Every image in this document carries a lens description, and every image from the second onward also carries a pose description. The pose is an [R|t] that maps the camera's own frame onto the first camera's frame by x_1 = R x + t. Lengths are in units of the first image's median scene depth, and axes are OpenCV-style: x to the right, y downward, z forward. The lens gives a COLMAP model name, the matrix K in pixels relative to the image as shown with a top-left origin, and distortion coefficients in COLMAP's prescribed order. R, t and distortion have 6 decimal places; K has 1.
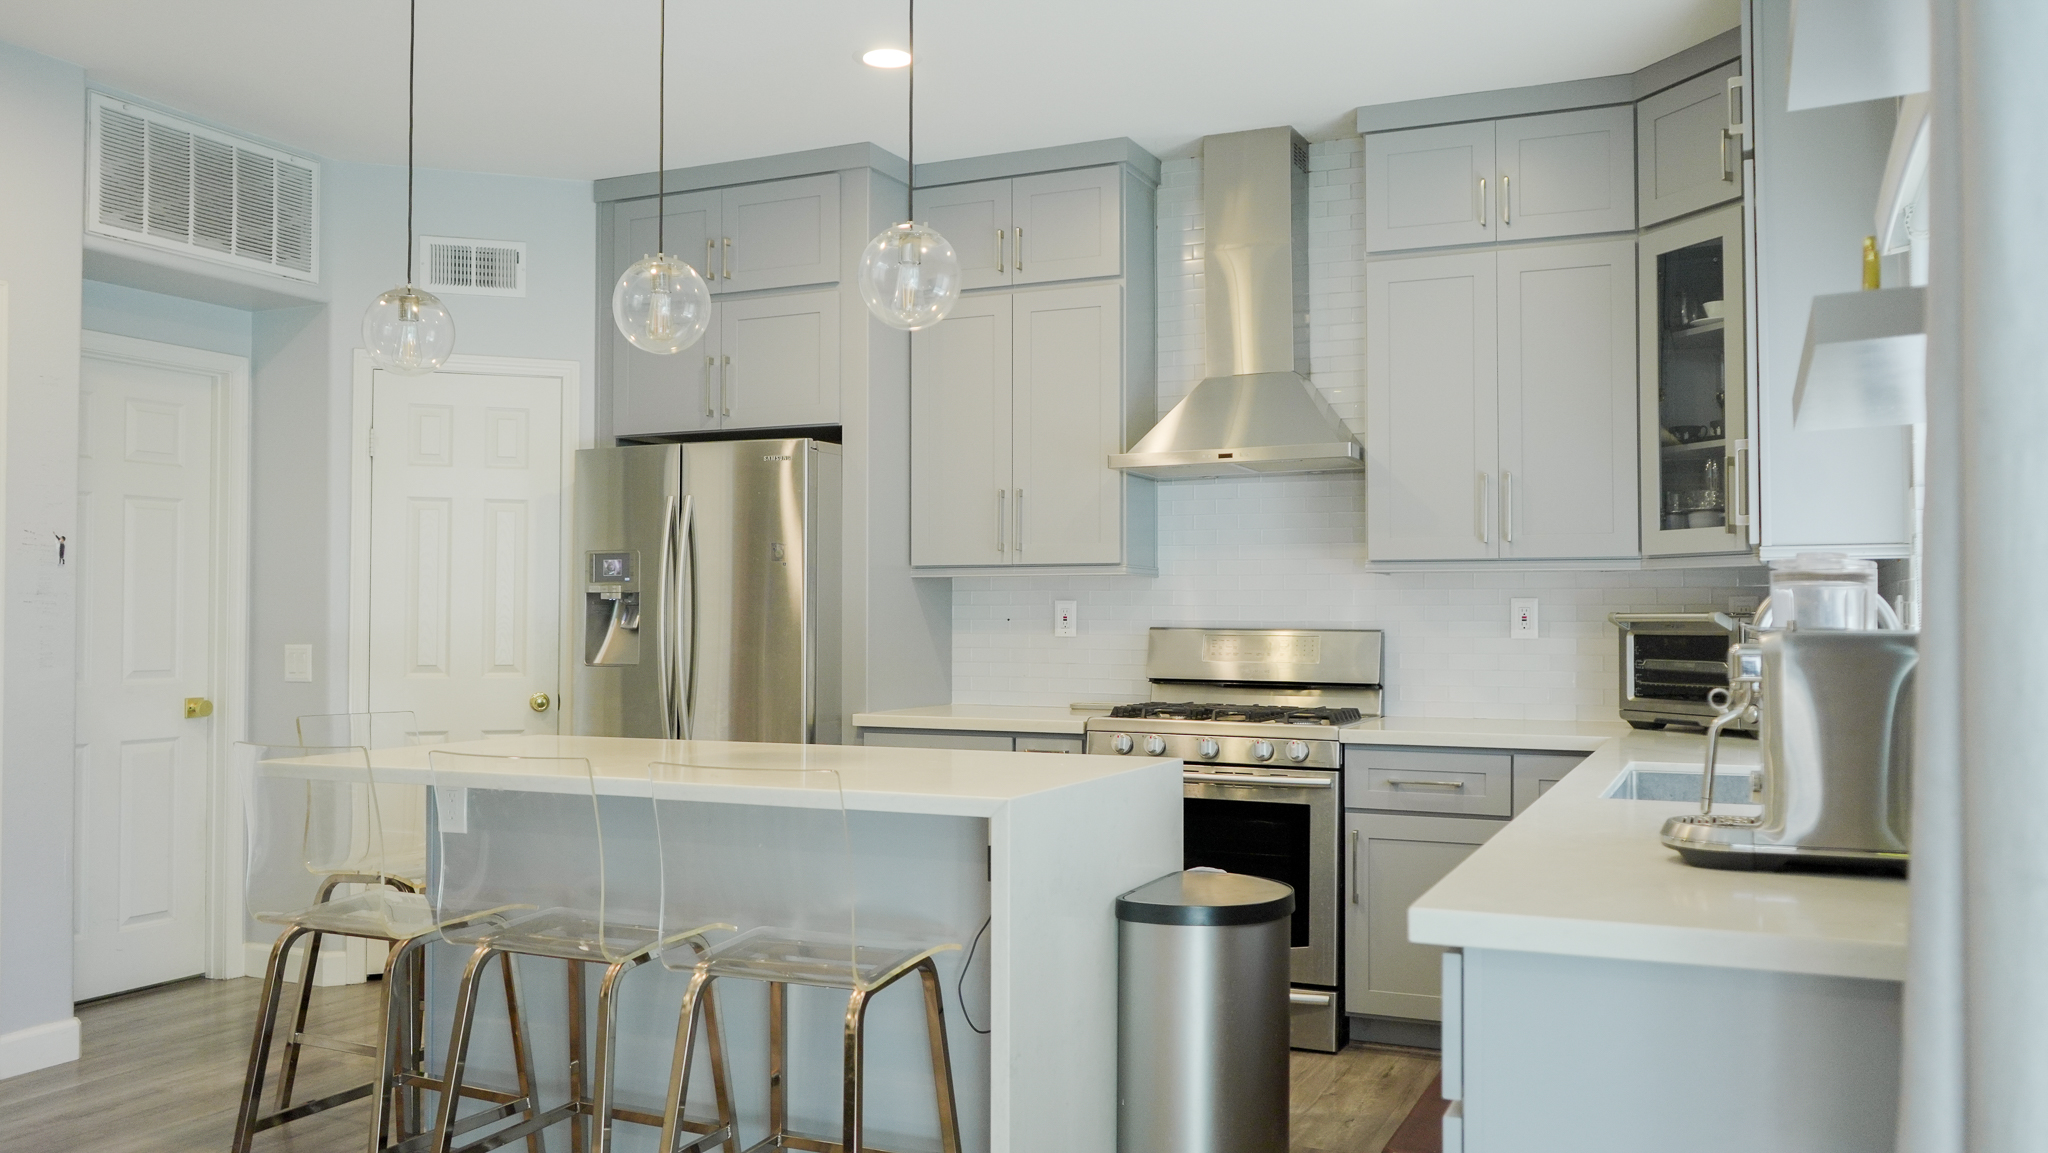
lens RADIAL K [[1670.4, 0, 1013.1], [0, 1670.4, 569.8], [0, 0, 1]] dist [0.003626, 0.002854]
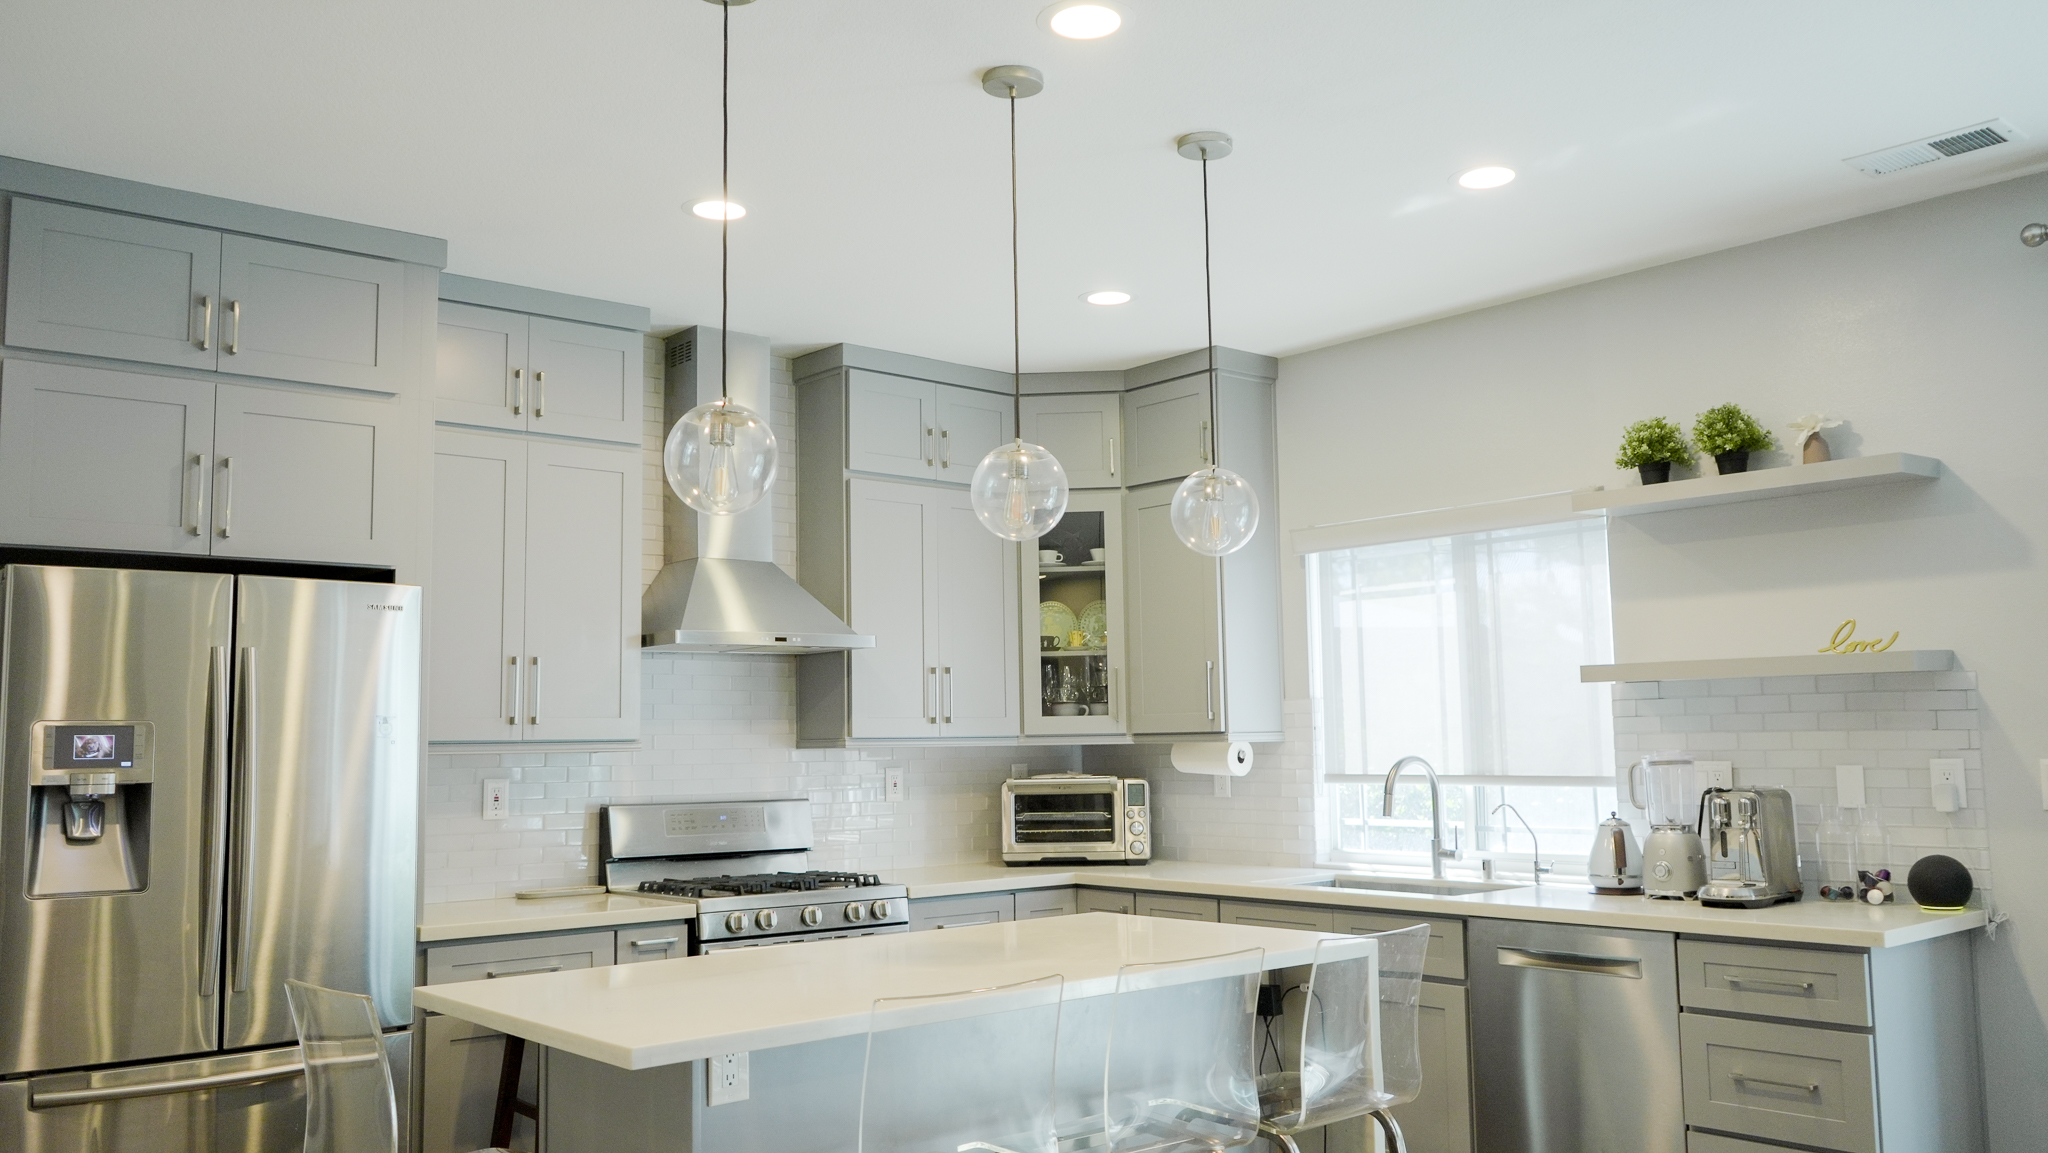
lens RADIAL K [[1625.0, 0, 1024.0], [0, 1625.0, 576.5], [0, 0, 1]] dist [-0.005619, 0.002146]
pose [[0.414682, 0.086842, 0.905813, -0.742124], [-0.009169, 0.995784, -0.091270, -0.014600], [-0.909920, 0.029543, 0.413730, 0.423160]]
